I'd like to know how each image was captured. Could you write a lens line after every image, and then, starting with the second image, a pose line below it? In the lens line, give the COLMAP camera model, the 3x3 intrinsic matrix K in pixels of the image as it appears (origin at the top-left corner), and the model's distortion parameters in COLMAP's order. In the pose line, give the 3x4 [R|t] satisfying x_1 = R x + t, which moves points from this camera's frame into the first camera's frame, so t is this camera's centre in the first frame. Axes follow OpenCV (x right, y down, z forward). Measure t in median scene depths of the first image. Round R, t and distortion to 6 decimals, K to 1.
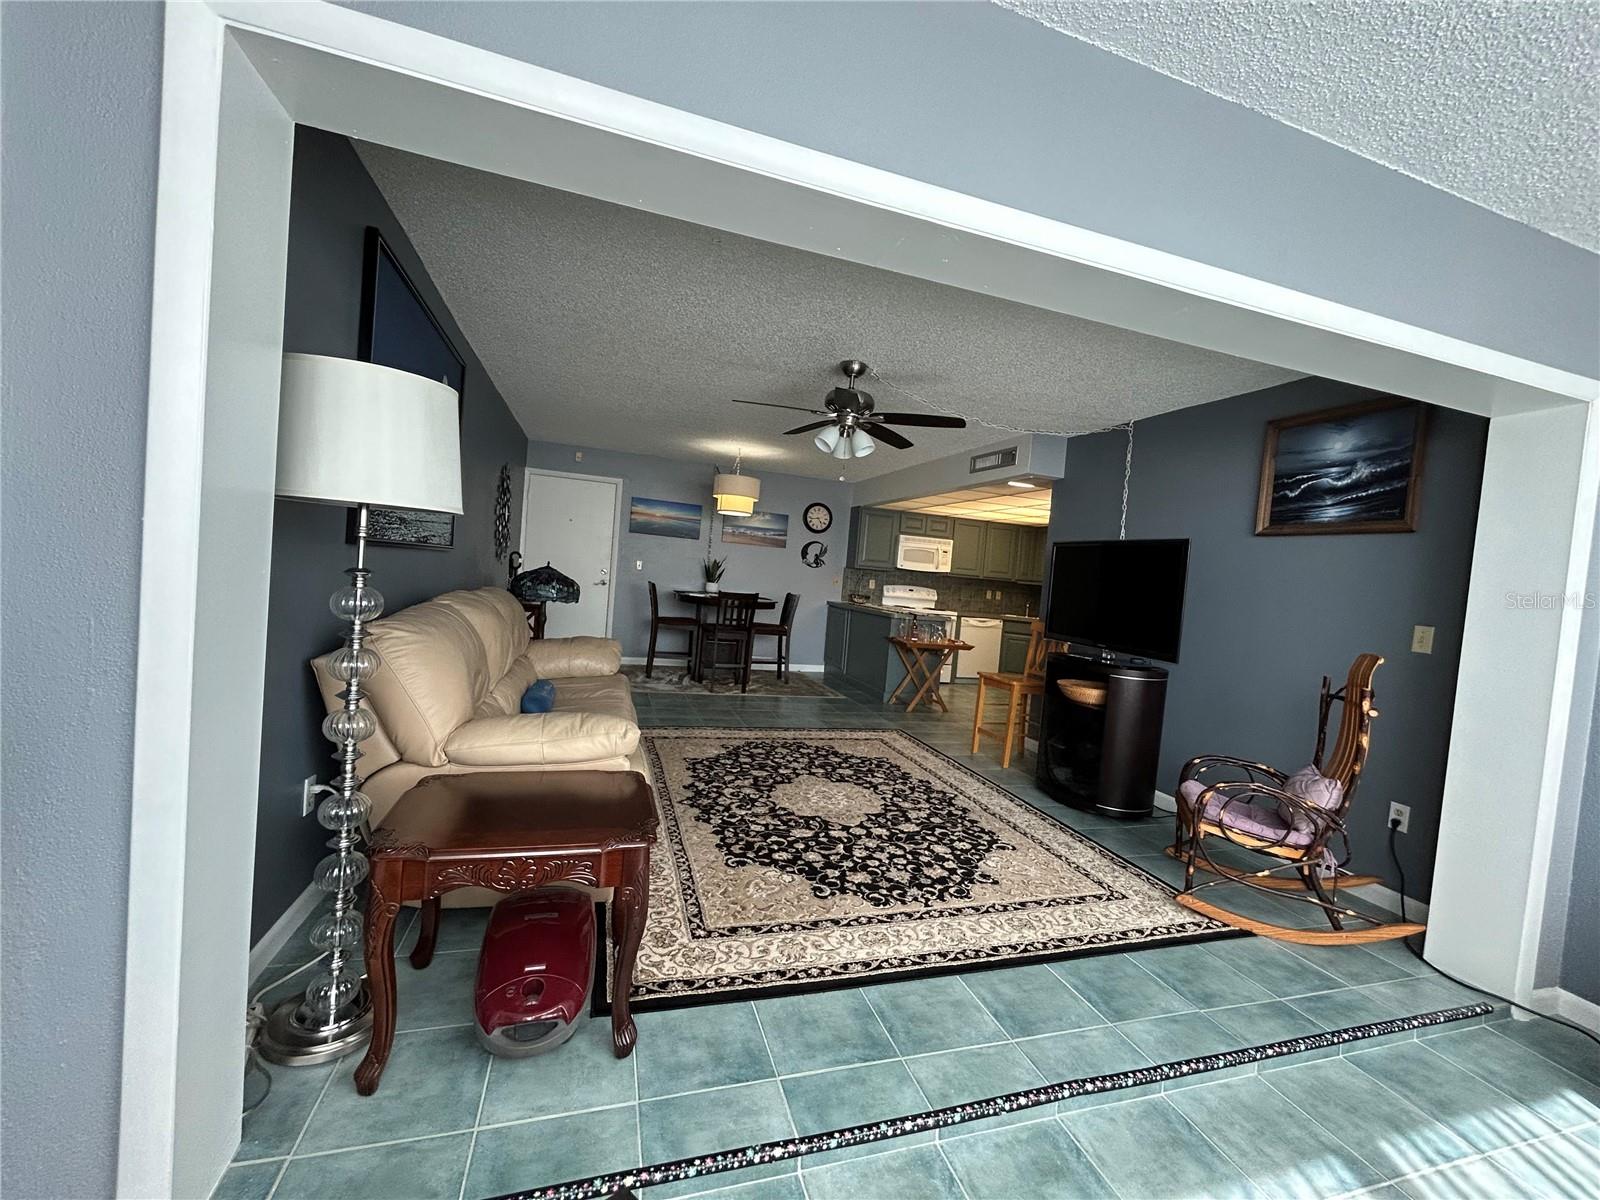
lens RADIAL K [[647.2, 0, 799.4], [0, 647.2, 600.2], [0, 0, 1]] dist [-0.001405, 0.000858]
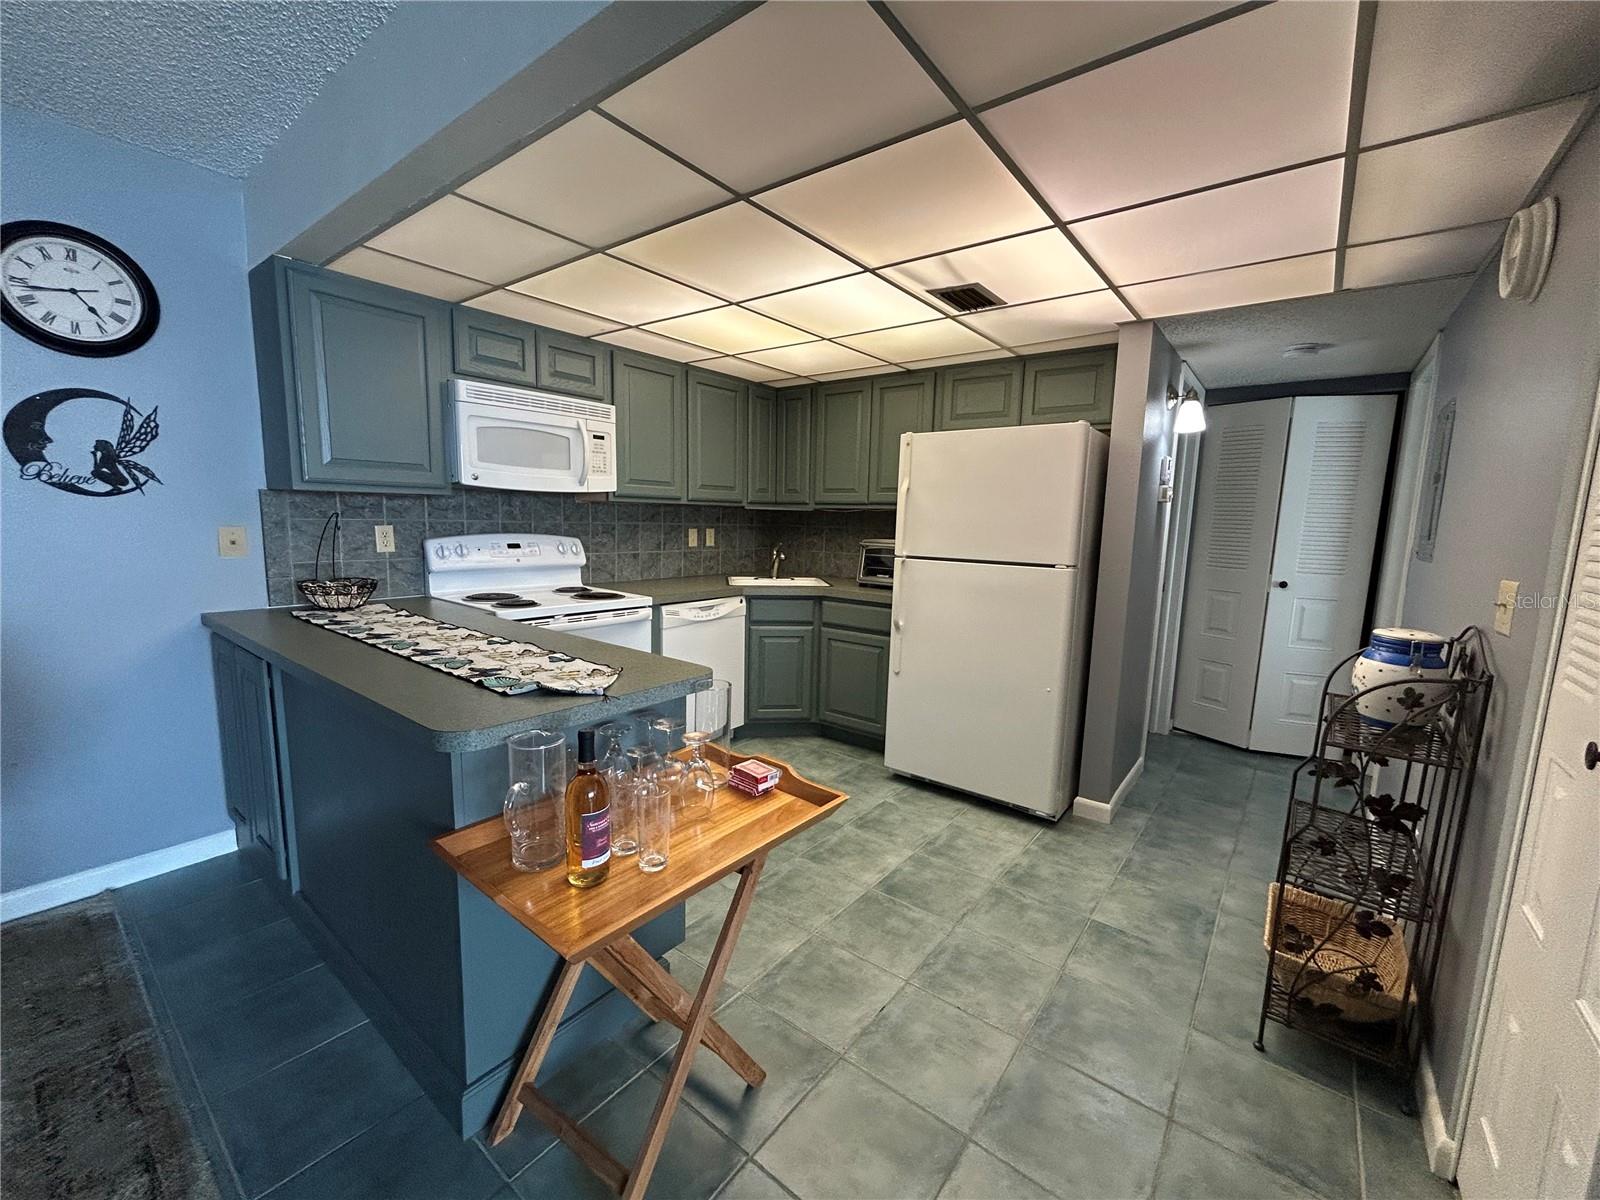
lens RADIAL K [[647.2, 0, 804.1], [0, 647.2, 603.1], [0, 0, 1]] dist [-0.001405, 0.000858]
pose [[0.815946, -0.139243, 0.561110, 0.099408], [0.065501, 0.986578, 0.149576, -0.028250], [-0.574406, -0.085293, 0.814115, 0.619559]]
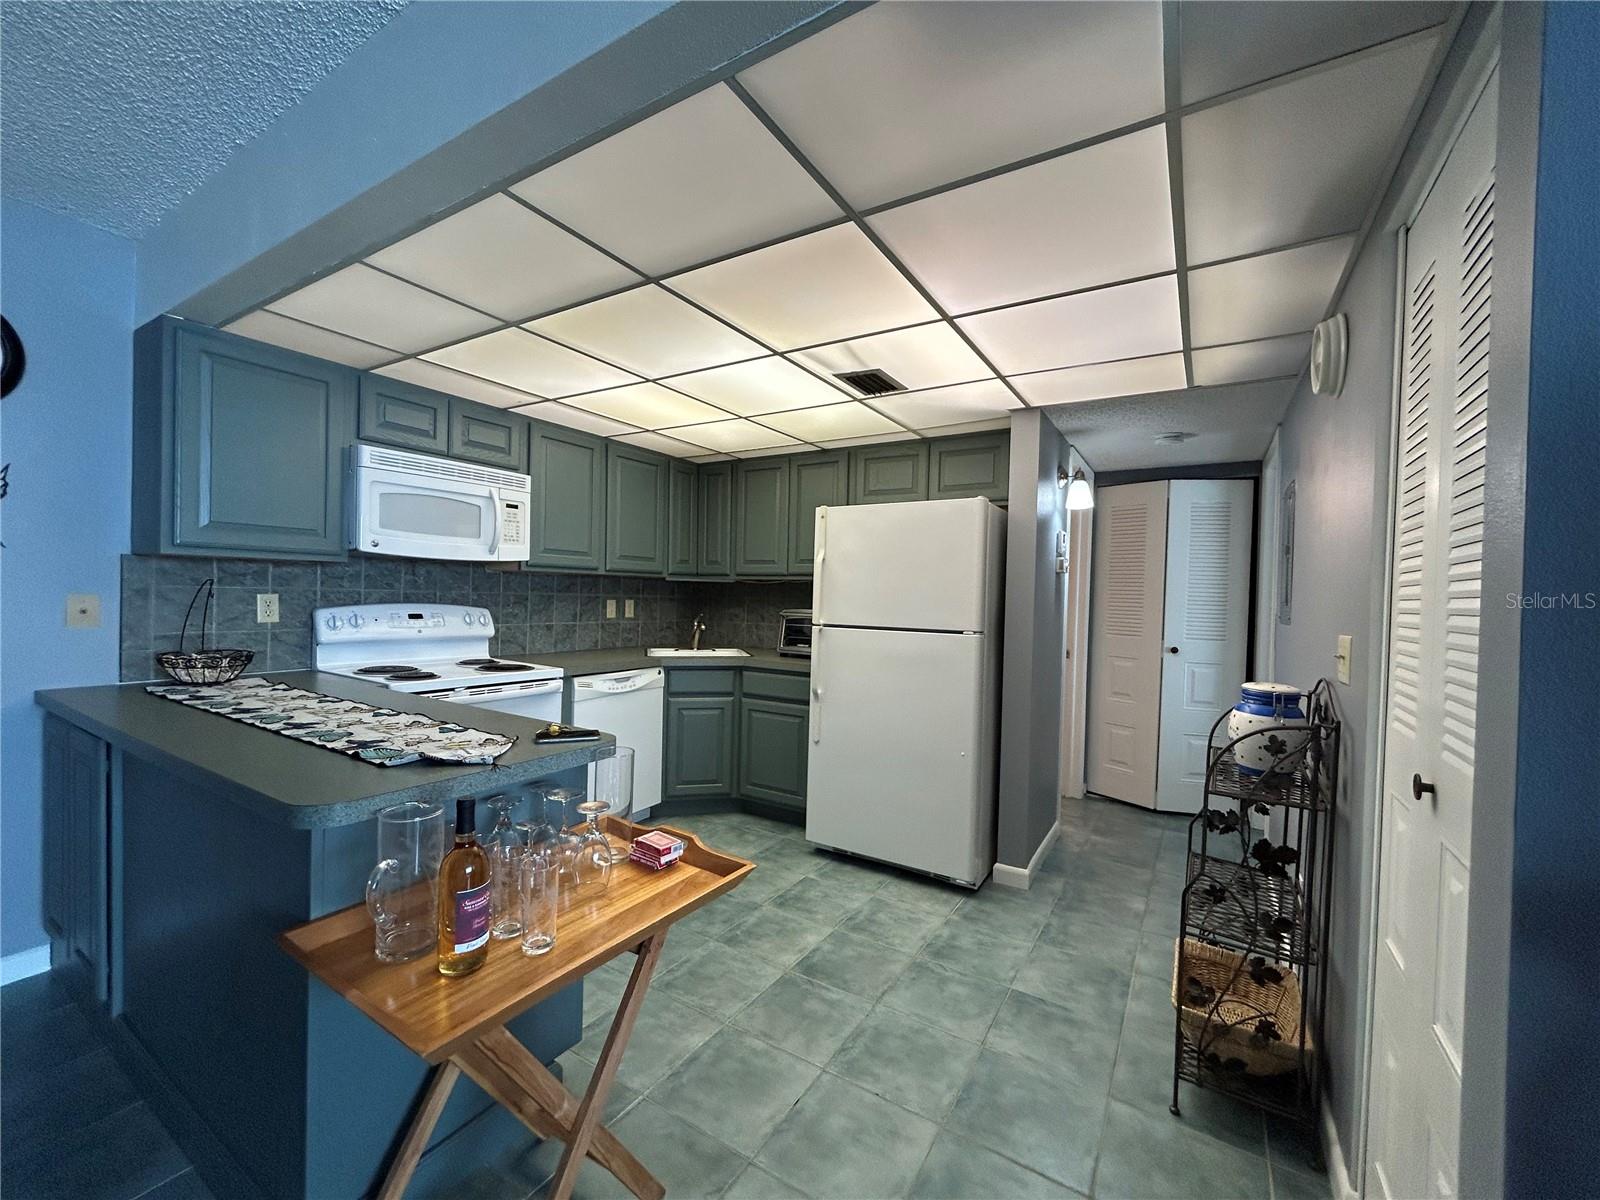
lens RADIAL K [[647.2, 0, 803.8], [0, 647.2, 602.9], [0, 0, 1]] dist [-0.001405, 0.000858]
pose [[0.749556, -0.073953, 0.657797, 0.103612], [0.063576, 0.997188, 0.039664, -0.023806], [-0.658881, 0.012090, 0.752150, 0.614099]]
